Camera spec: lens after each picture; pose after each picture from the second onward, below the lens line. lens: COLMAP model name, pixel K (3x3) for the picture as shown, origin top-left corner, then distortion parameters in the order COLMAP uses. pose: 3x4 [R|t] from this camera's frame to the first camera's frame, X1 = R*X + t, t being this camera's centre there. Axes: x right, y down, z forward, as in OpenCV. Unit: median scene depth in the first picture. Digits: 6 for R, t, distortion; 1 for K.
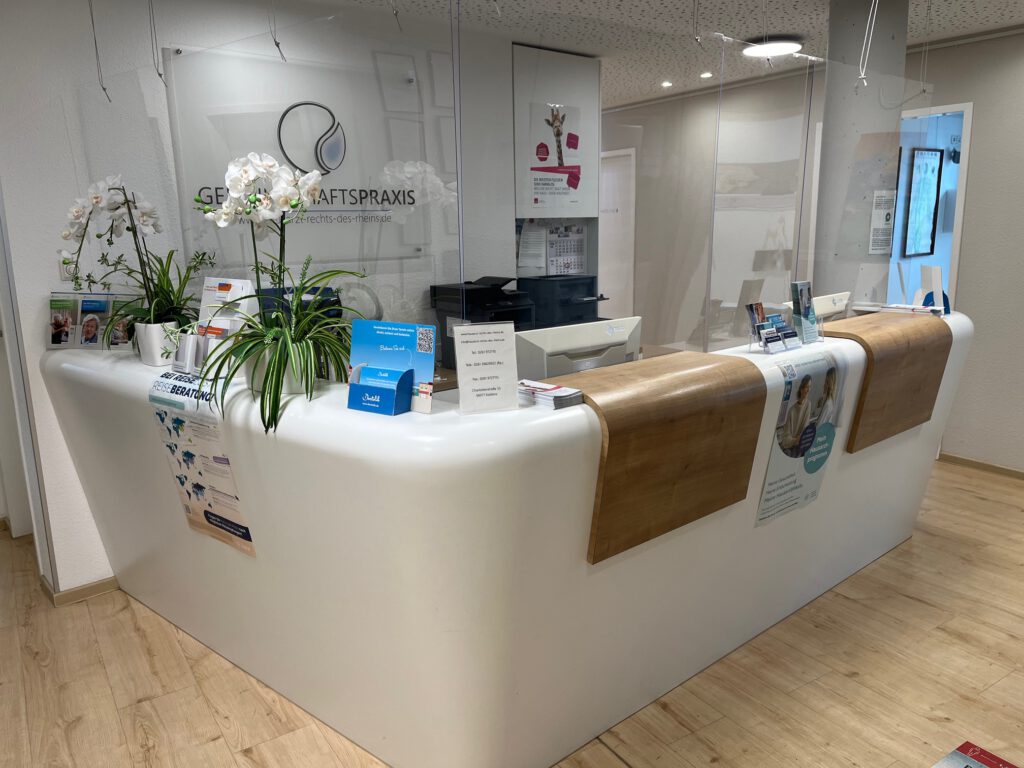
lens RADIAL K [[767.5, 0, 517.6], [0, 767.5, 386.8], [0, 0, 1]] dist [0.081500, -0.108484]
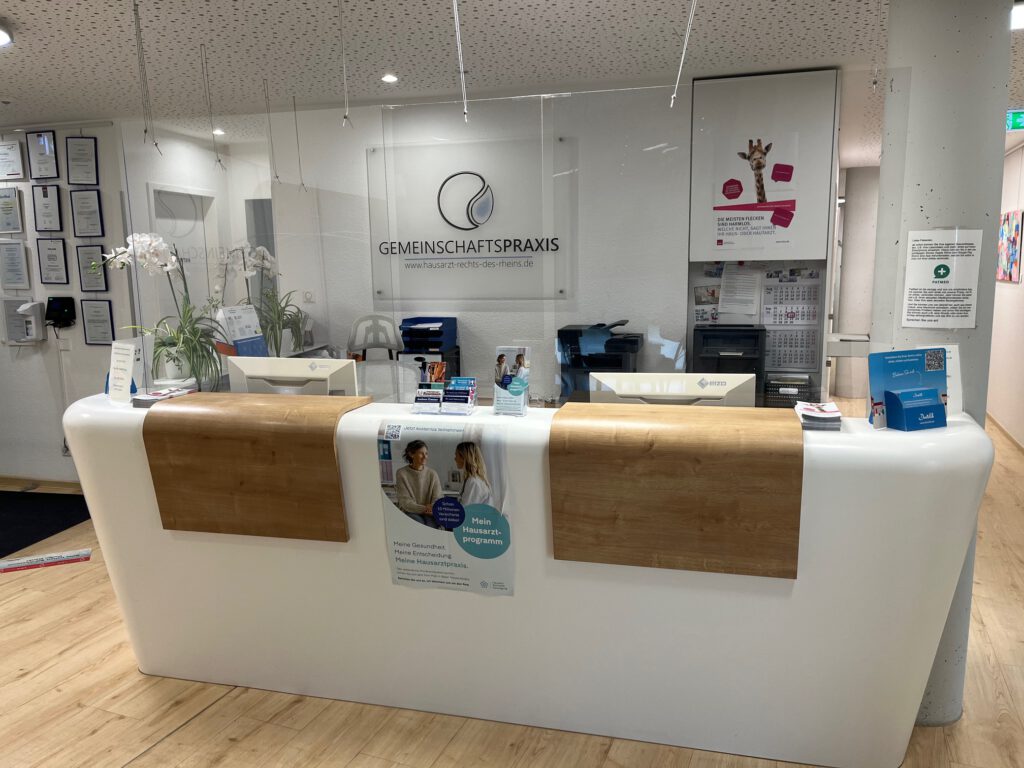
lens RADIAL K [[767.5, 0, 517.6], [0, 767.5, 386.8], [0, 0, 1]] dist [0.081500, -0.108484]
pose [[0.569905, 0.140307, -0.809643, 0.802578], [-0.167013, 0.984526, 0.053054, -0.100896], [0.804559, 0.104985, 0.584519, 0.358316]]
